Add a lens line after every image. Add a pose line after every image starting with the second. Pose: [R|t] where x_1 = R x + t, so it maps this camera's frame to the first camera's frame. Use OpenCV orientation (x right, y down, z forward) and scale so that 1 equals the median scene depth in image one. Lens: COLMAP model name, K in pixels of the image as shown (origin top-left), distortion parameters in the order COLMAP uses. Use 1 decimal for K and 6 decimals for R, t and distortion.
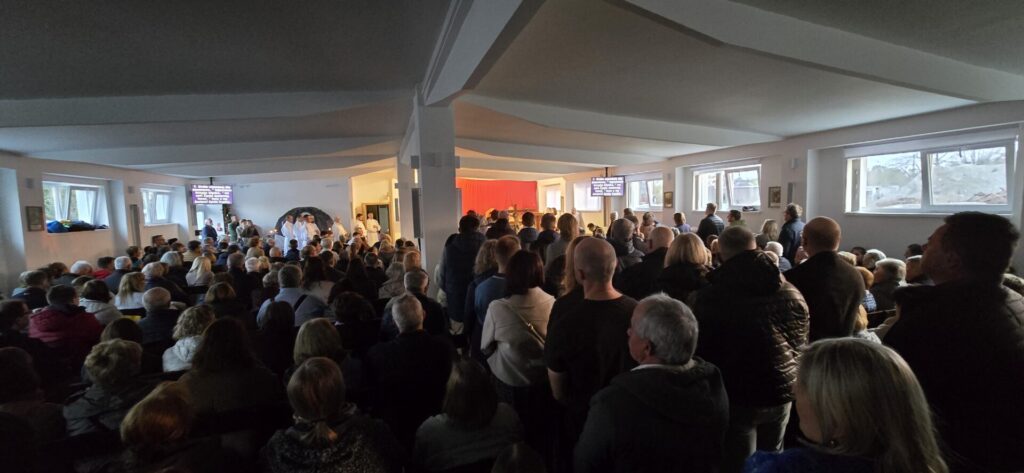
lens RADIAL K [[417.6, 0, 522.1], [0, 417.6, 239.9], [0, 0, 1]] dist [-0.002838, -0.000181]
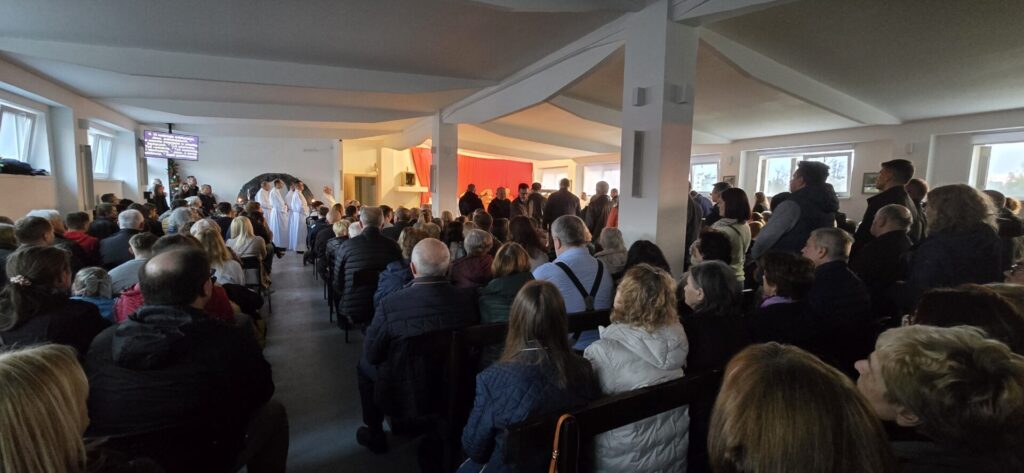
lens RADIAL K [[417.6, 0, 522.1], [0, 417.6, 239.9], [0, 0, 1]] dist [-0.002838, -0.000181]
pose [[0.980845, 0.032140, 0.192119, -0.310220], [-0.035649, 0.999254, 0.014836, 0.036688], [-0.191499, -0.021401, 0.981259, 0.147146]]
